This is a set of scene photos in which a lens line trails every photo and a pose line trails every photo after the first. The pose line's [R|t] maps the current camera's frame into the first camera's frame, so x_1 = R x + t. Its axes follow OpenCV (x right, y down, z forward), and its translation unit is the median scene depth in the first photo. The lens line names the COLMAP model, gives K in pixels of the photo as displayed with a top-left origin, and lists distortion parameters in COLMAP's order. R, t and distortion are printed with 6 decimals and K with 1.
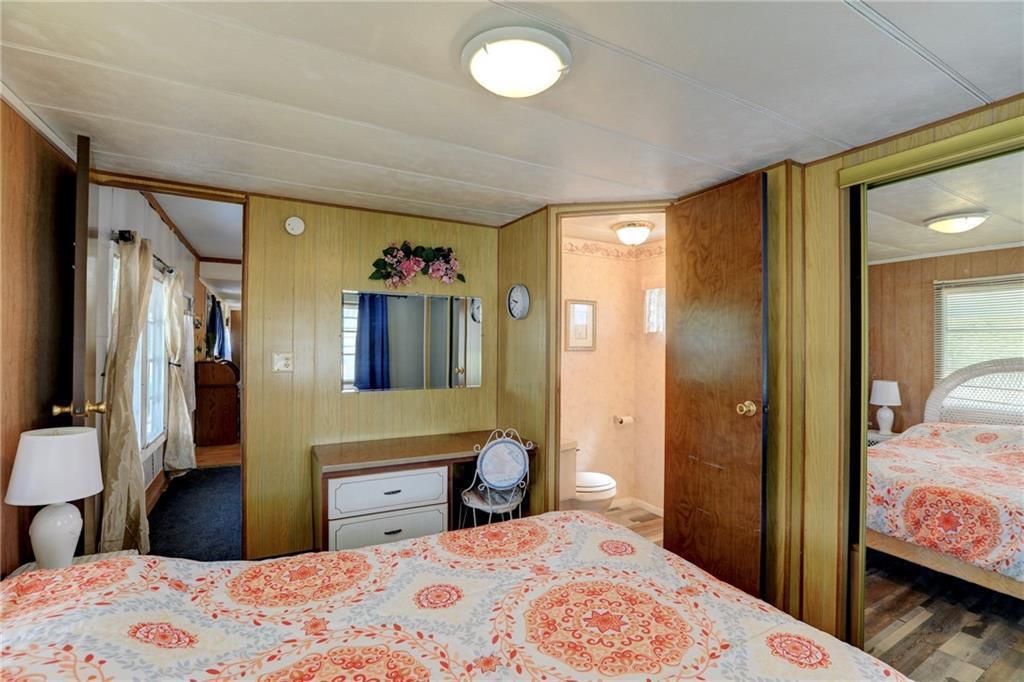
lens RADIAL K [[466.4, 0, 513.6], [0, 466.4, 343.4], [0, 0, 1]] dist [-0.034443, 0.001349]
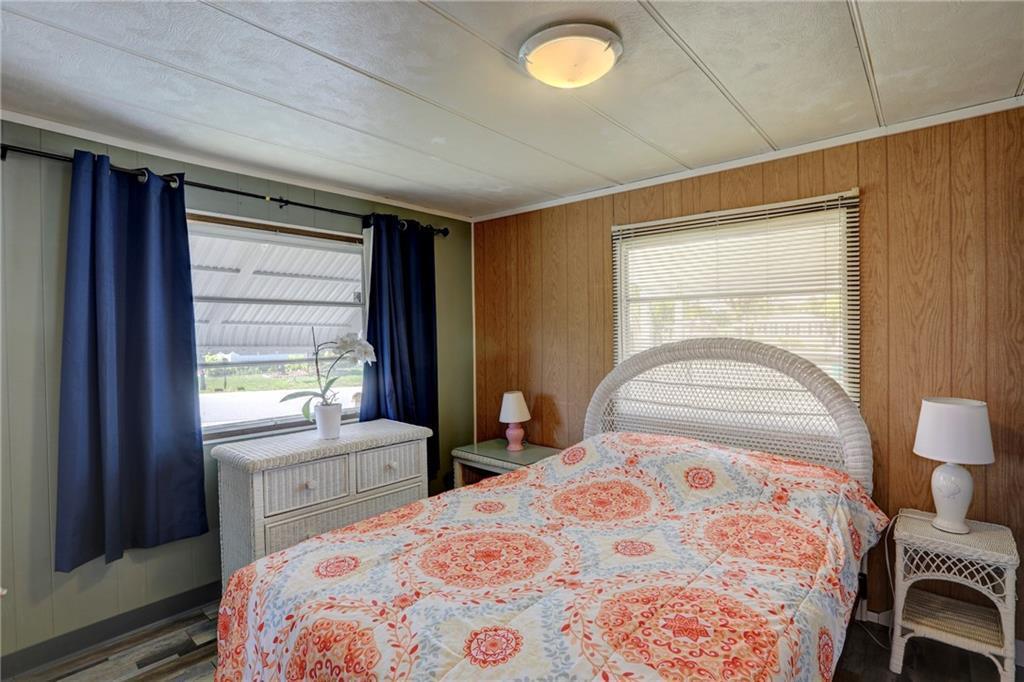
lens RADIAL K [[496.3, 0, 516.7], [0, 496.3, 340.5], [0, 0, 1]] dist [-0.039646, 0.015542]
pose [[-0.932806, 0.006845, -0.360315, 0.396427], [0.004277, 0.999959, 0.007923, 0.024093], [0.360355, 0.005849, -0.932797, 1.500252]]
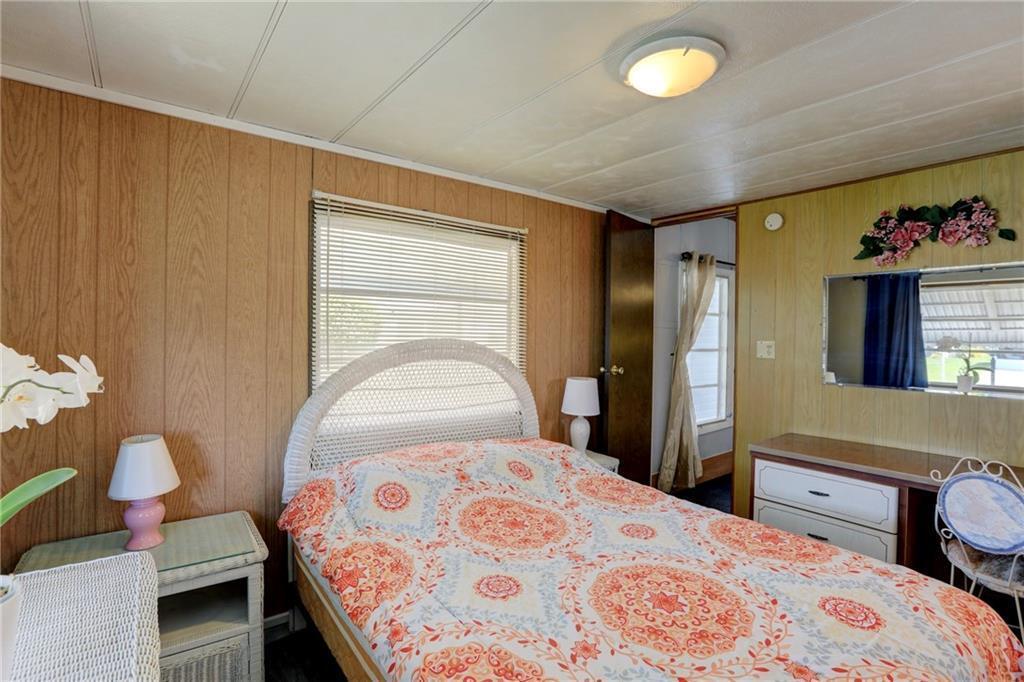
lens RADIAL K [[488.2, 0, 508.5], [0, 488.2, 335.9], [0, 0, 1]] dist [-0.036671, 0.000746]
pose [[0.156177, 0.000869, -0.987729, 0.793357], [-0.008486, 0.999964, -0.000462, 0.021538], [0.987693, 0.008454, 0.156178, 0.335830]]
